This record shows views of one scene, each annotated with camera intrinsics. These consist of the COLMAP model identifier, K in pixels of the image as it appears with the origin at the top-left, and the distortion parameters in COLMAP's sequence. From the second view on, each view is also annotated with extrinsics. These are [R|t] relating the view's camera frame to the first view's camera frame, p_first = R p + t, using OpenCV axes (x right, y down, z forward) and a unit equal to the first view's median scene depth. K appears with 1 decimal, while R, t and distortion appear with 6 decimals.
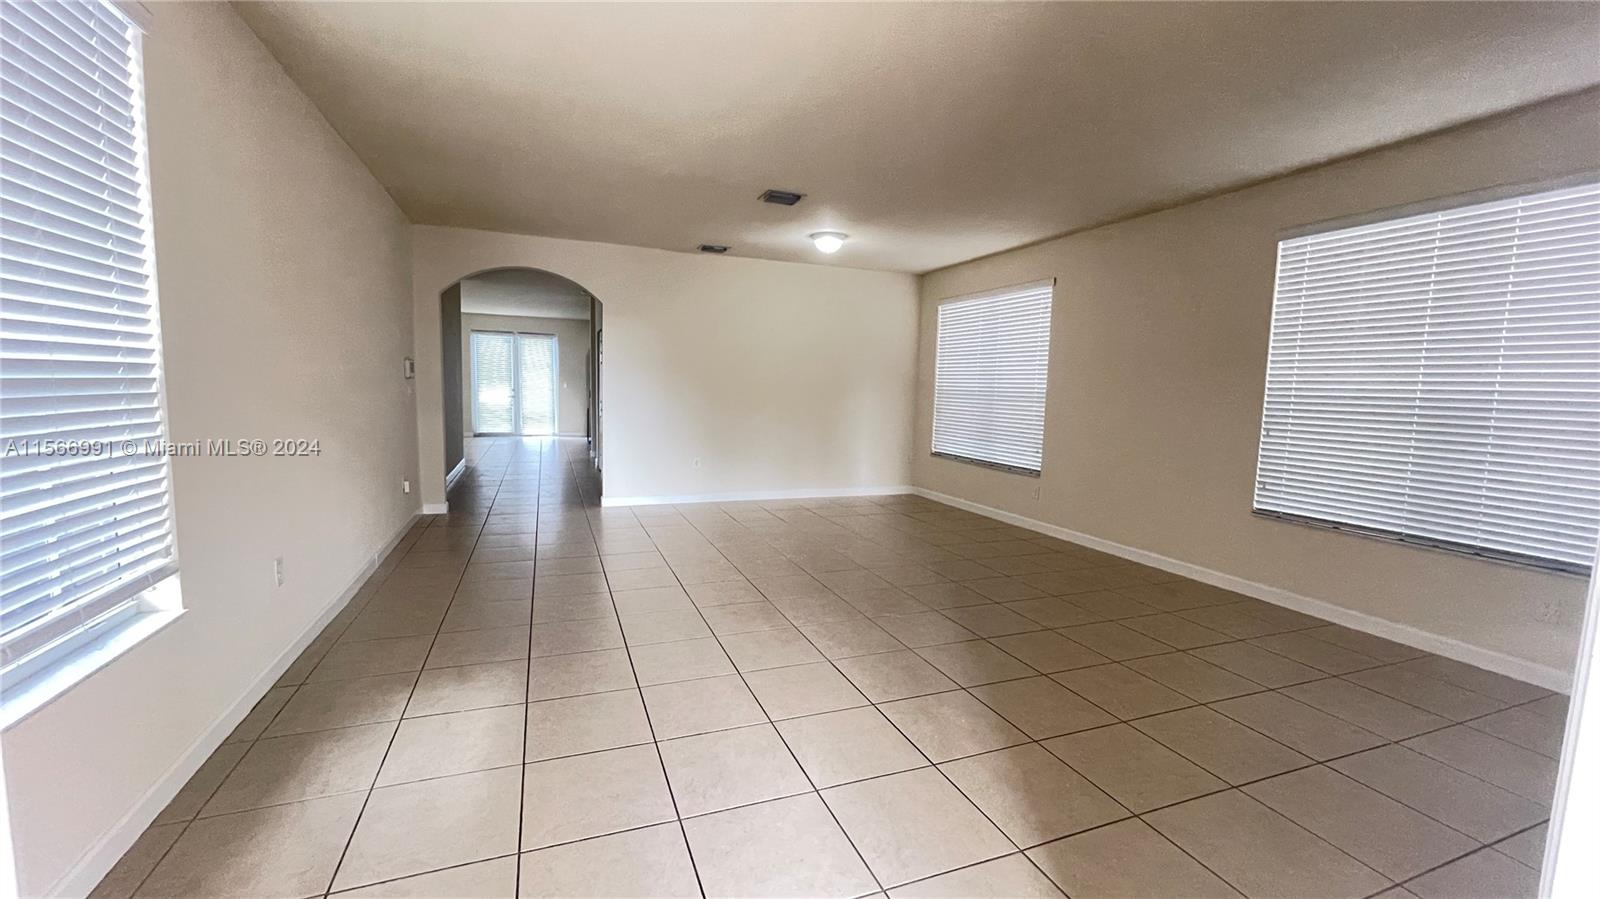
lens RADIAL K [[650.8, 0, 792.7], [0, 650.8, 450.0], [0, 0, 1]] dist [-0.003032, 0.001704]
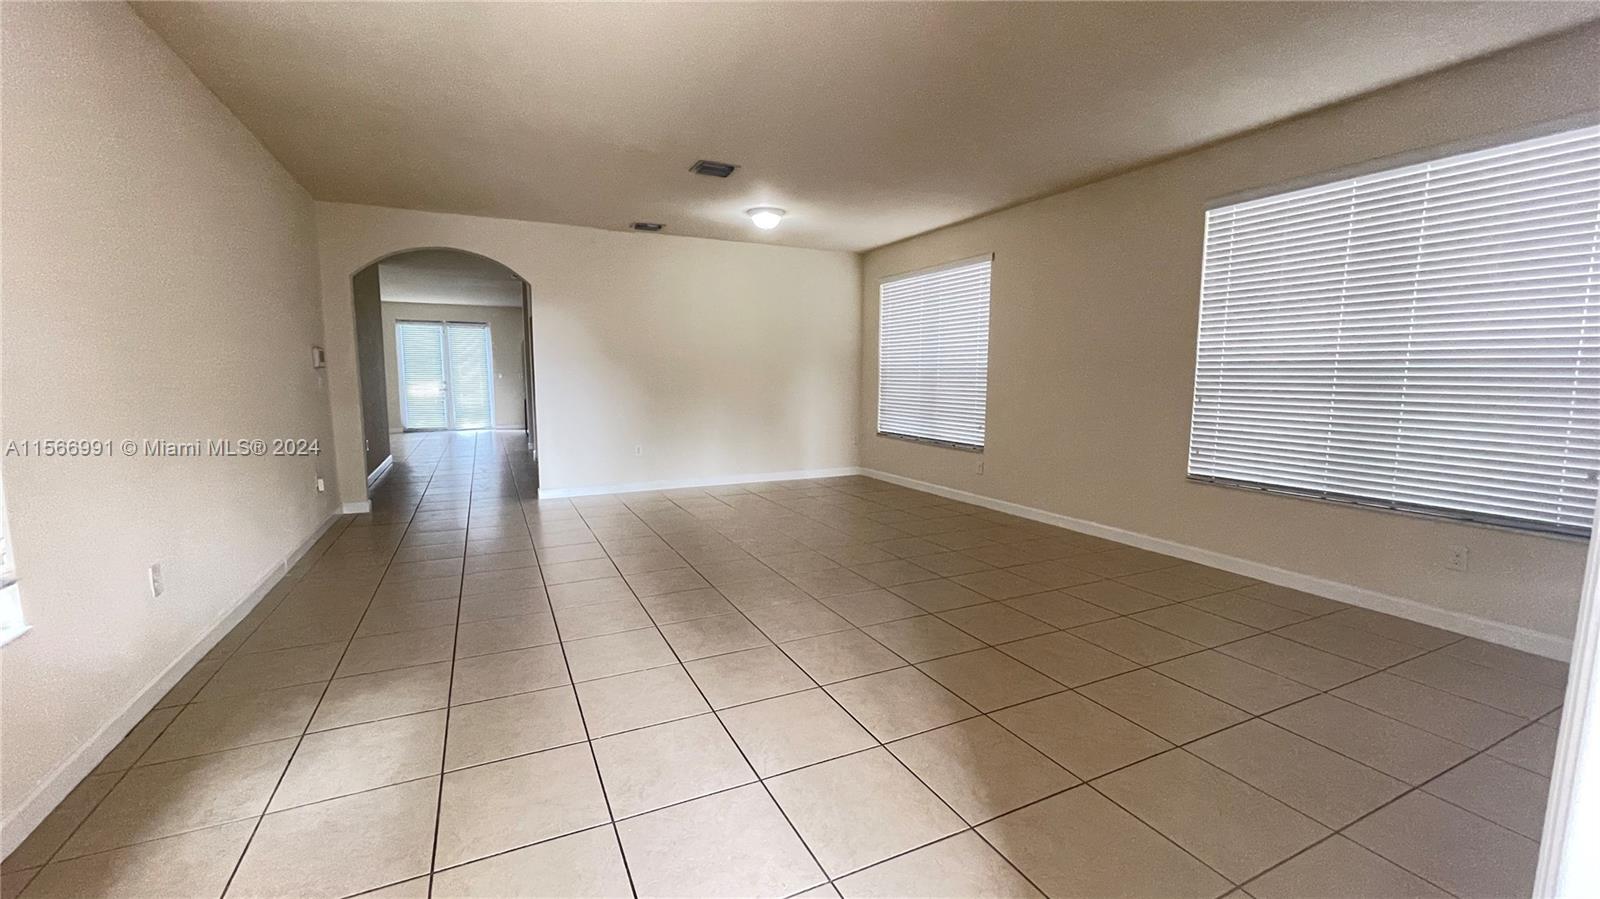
lens RADIAL K [[650.8, 0, 794.3], [0, 650.8, 450.9], [0, 0, 1]] dist [-0.003032, 0.001704]
pose [[0.996385, -0.032472, 0.078501, 0.013157], [0.030842, 0.999285, 0.021887, 0.011579], [-0.079156, -0.019386, 0.996674, 0.029043]]
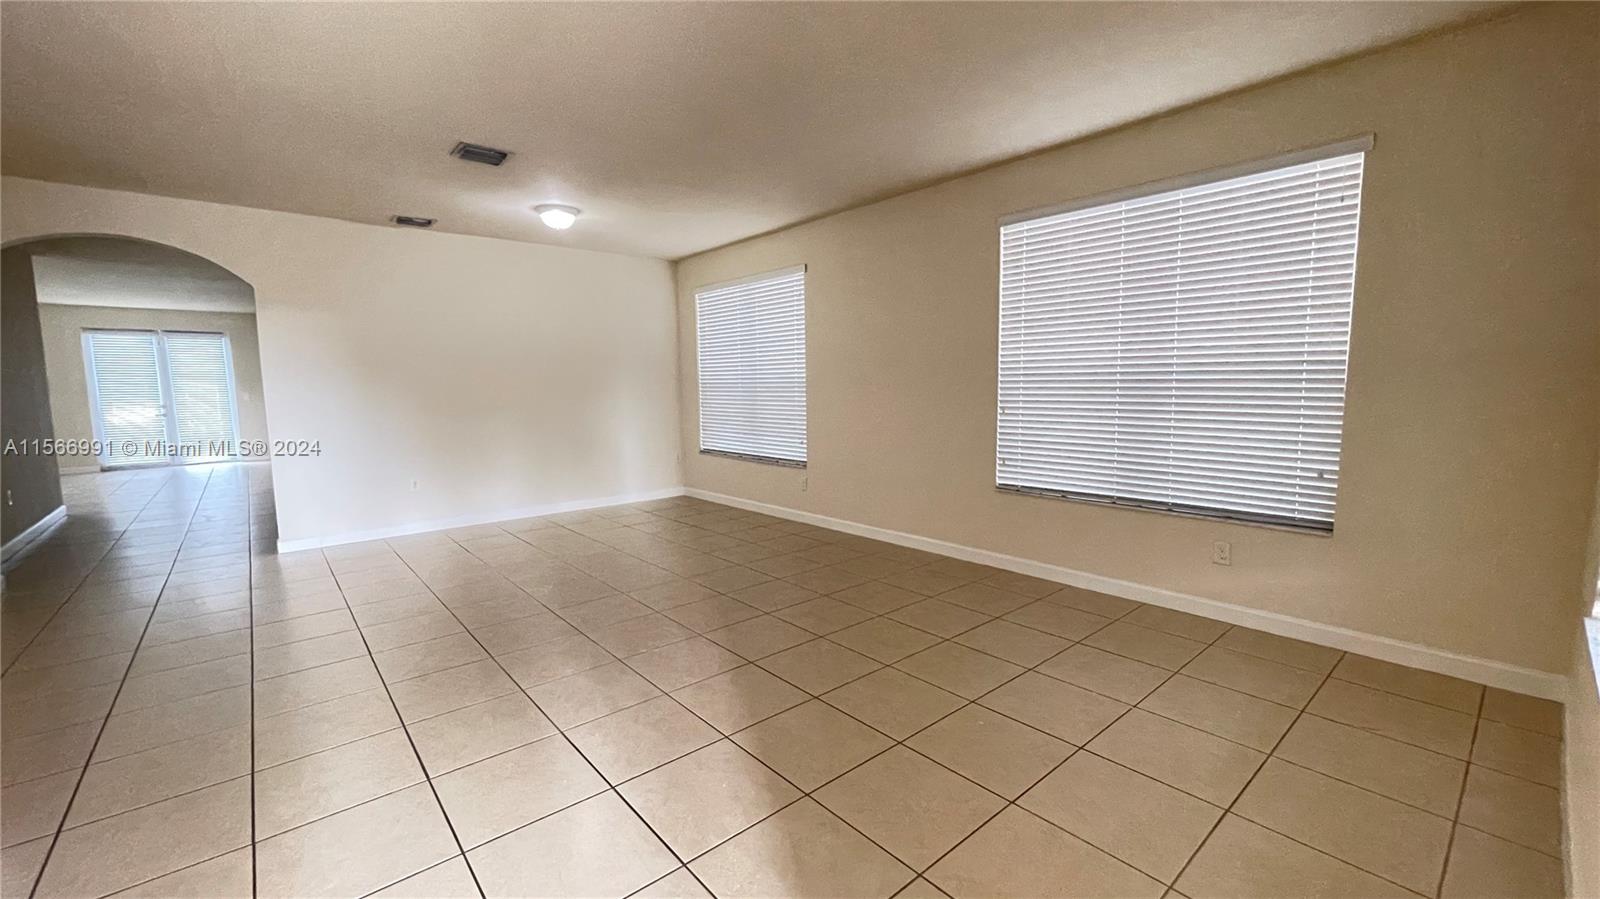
lens RADIAL K [[650.8, 0, 798.5], [0, 650.8, 452.6], [0, 0, 1]] dist [-0.003032, 0.001704]
pose [[0.940315, -0.076123, 0.331681, 0.065196], [0.072371, 0.997097, 0.023667, -0.007857], [-0.332520, 0.001749, 0.943095, 0.116199]]
